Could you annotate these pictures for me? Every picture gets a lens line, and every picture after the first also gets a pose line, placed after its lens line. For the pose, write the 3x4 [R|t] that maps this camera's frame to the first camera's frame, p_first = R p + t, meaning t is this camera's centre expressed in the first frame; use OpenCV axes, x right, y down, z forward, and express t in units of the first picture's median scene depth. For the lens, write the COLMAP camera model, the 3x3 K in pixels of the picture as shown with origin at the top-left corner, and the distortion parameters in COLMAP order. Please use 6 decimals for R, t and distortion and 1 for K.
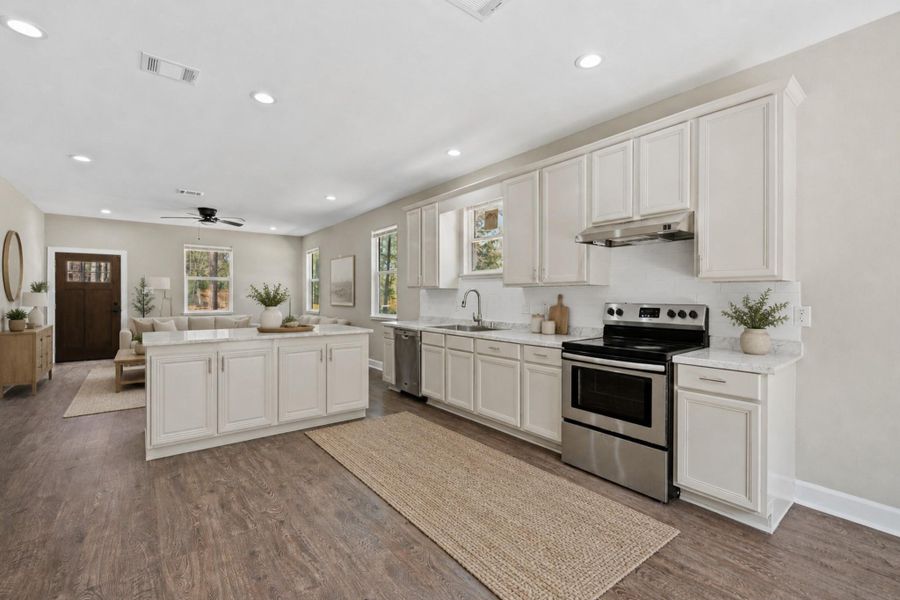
lens RADIAL K [[387.2, 0, 449.7], [0, 387.2, 296.9], [0, 0, 1]] dist [-0.014471, 0.007759]
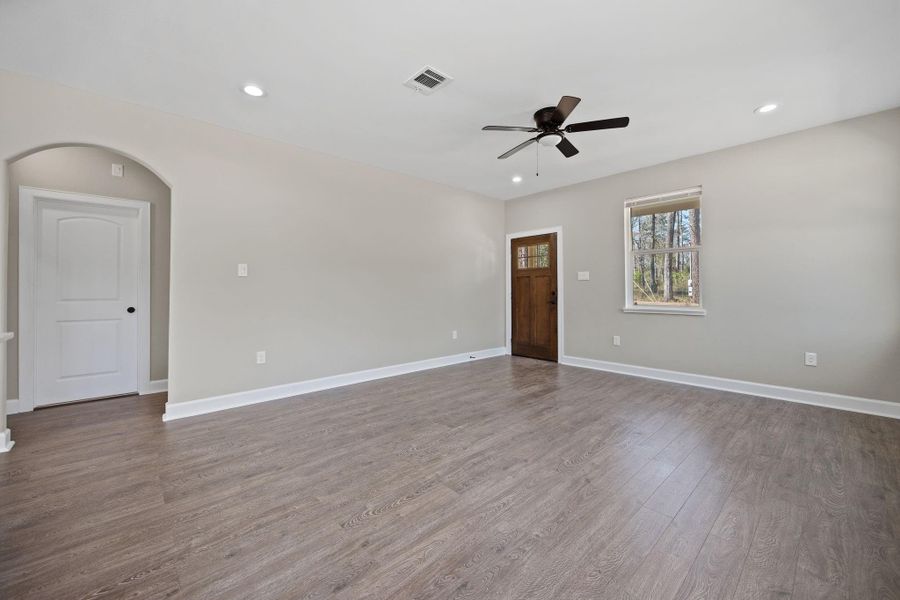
lens RADIAL K [[354.1, 0, 447.2], [0, 354.1, 286.9], [0, 0, 1]] dist [-0.001189, -0.000090]
pose [[0.066520, -0.012605, -0.997705, -0.343589], [-0.003511, 0.999911, -0.012867, 0.033099], [0.997779, 0.004358, 0.066470, 1.712064]]
